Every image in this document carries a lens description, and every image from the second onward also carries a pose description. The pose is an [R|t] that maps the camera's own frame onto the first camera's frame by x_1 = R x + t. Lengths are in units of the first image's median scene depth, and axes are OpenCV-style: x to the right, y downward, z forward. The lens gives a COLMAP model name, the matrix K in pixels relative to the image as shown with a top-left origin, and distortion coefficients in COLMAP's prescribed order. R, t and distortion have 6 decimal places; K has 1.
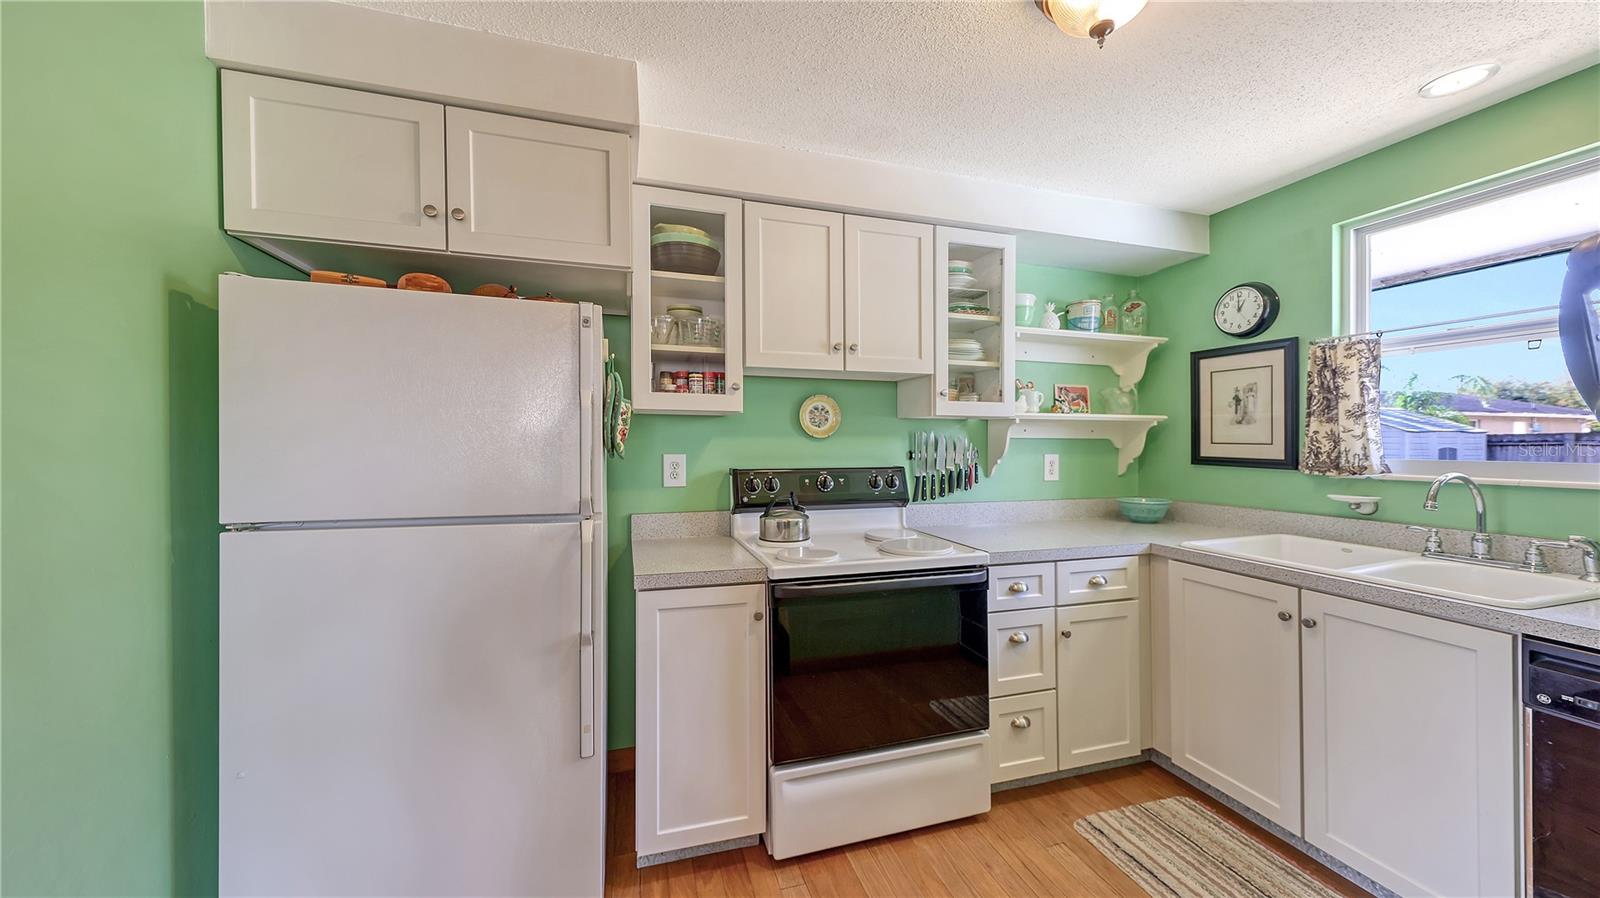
lens RADIAL K [[560.4, 0, 790.0], [0, 560.4, 443.8], [0, 0, 1]] dist [0.008562, -0.000686]
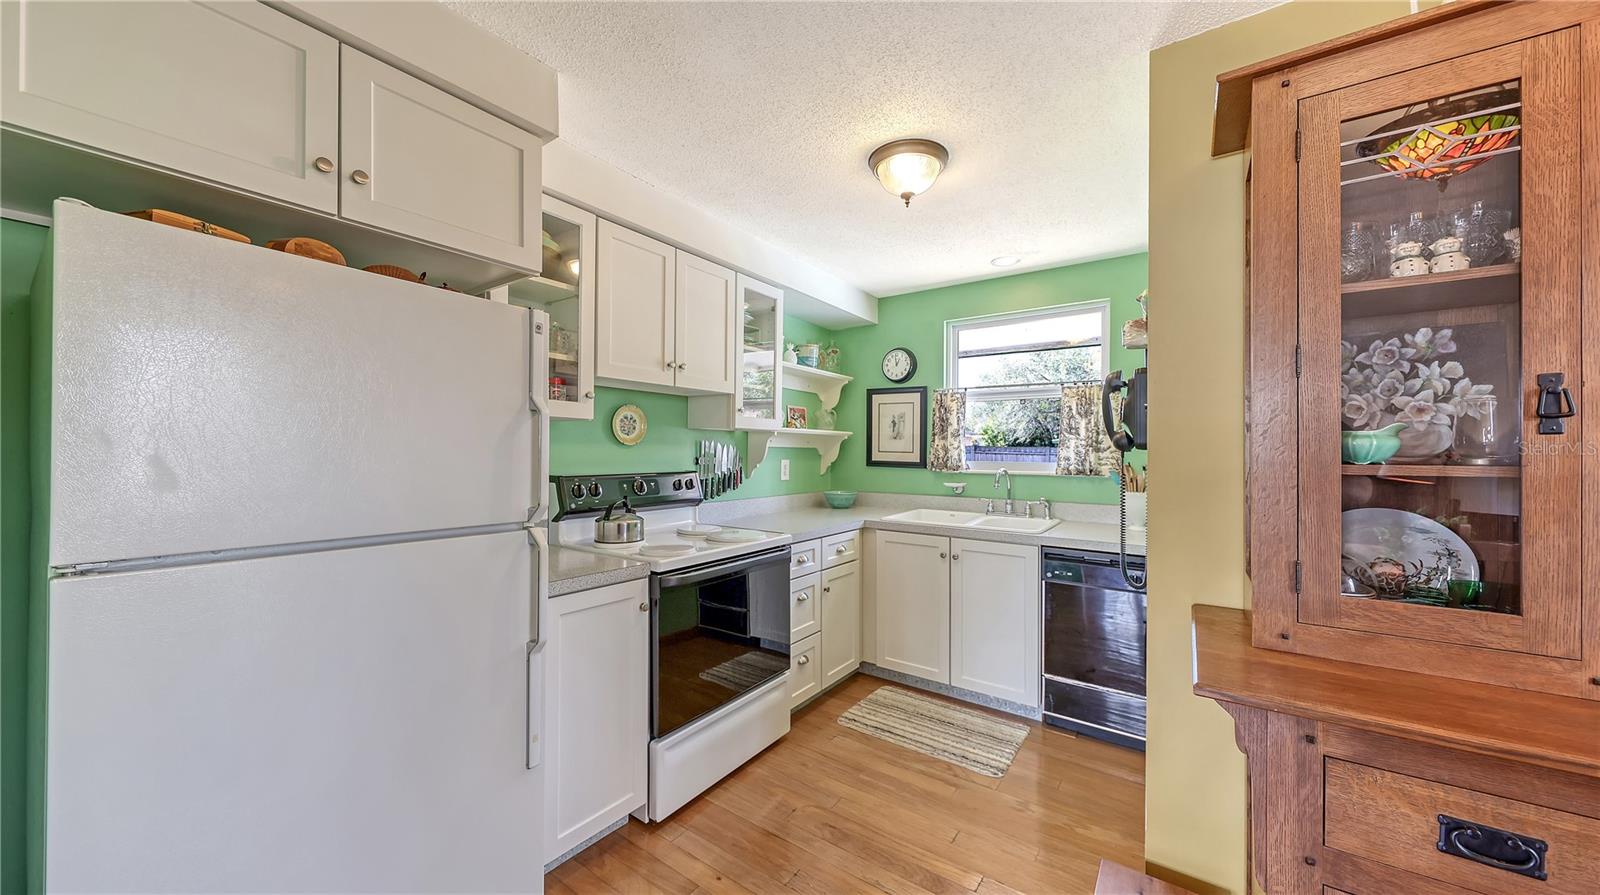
lens RADIAL K [[560.4, 0, 792.5], [0, 560.4, 447.3], [0, 0, 1]] dist [0.008562, -0.000686]
pose [[0.794346, 0.009164, 0.607396, -0.408392], [-0.006518, 0.999957, -0.006564, -0.001515], [-0.607430, 0.001255, 0.794372, -0.043527]]
